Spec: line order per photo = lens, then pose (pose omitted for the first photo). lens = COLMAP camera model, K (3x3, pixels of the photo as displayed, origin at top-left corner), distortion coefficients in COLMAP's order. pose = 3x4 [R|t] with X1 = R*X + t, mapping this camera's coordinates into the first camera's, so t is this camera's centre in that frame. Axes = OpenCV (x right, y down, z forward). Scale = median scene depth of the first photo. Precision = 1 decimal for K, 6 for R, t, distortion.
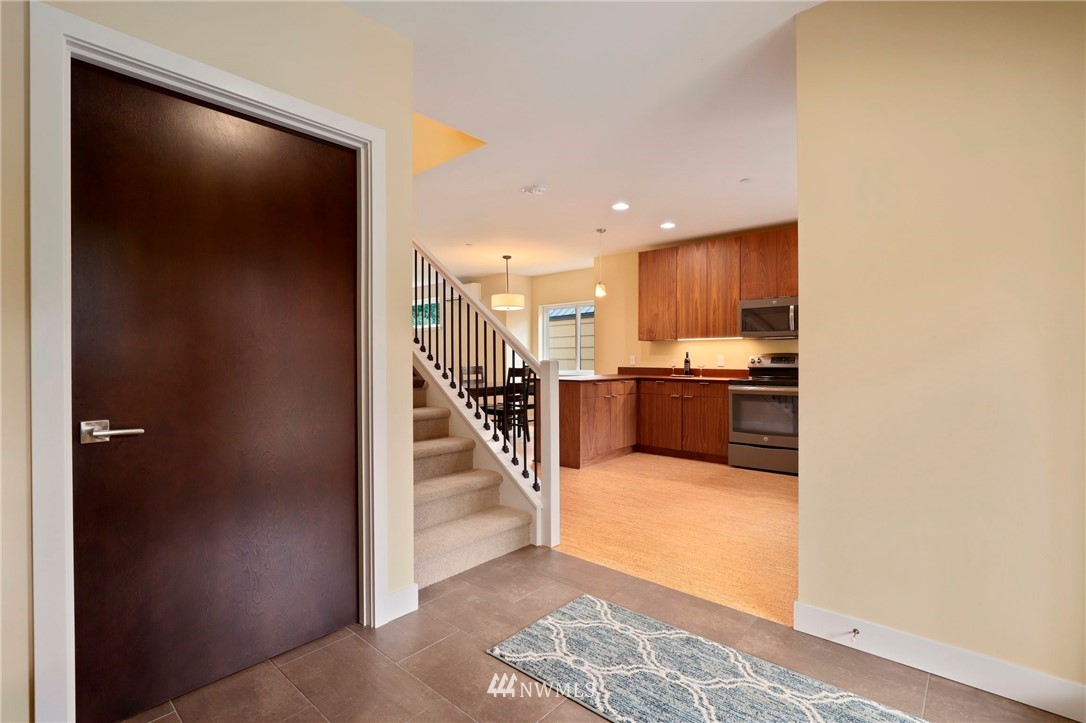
lens RADIAL K [[497.7, 0, 551.6], [0, 497.7, 360.1], [0, 0, 1]] dist [-0.020331, 0.005505]
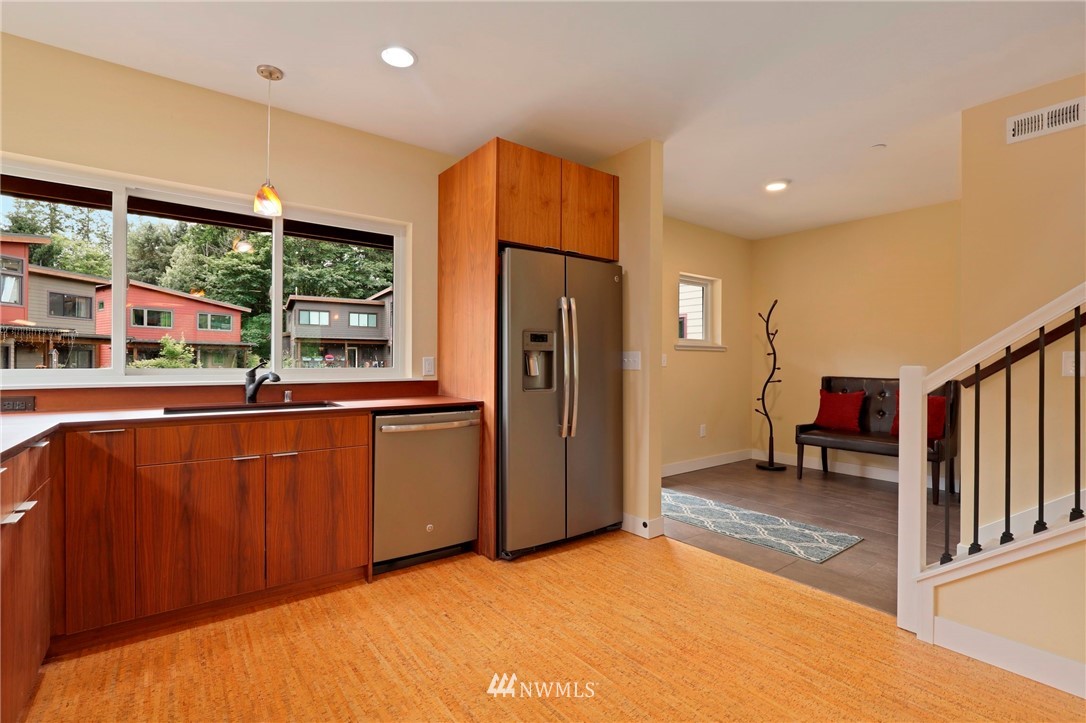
lens RADIAL K [[497.7, 0, 556.5], [0, 497.7, 362.1], [0, 0, 1]] dist [-0.020331, 0.005505]
pose [[-0.982860, -0.002567, 0.184334, 0.197400], [-0.001312, 0.999975, 0.006931, -0.004334], [-0.184347, 0.006570, -0.982839, 0.960732]]
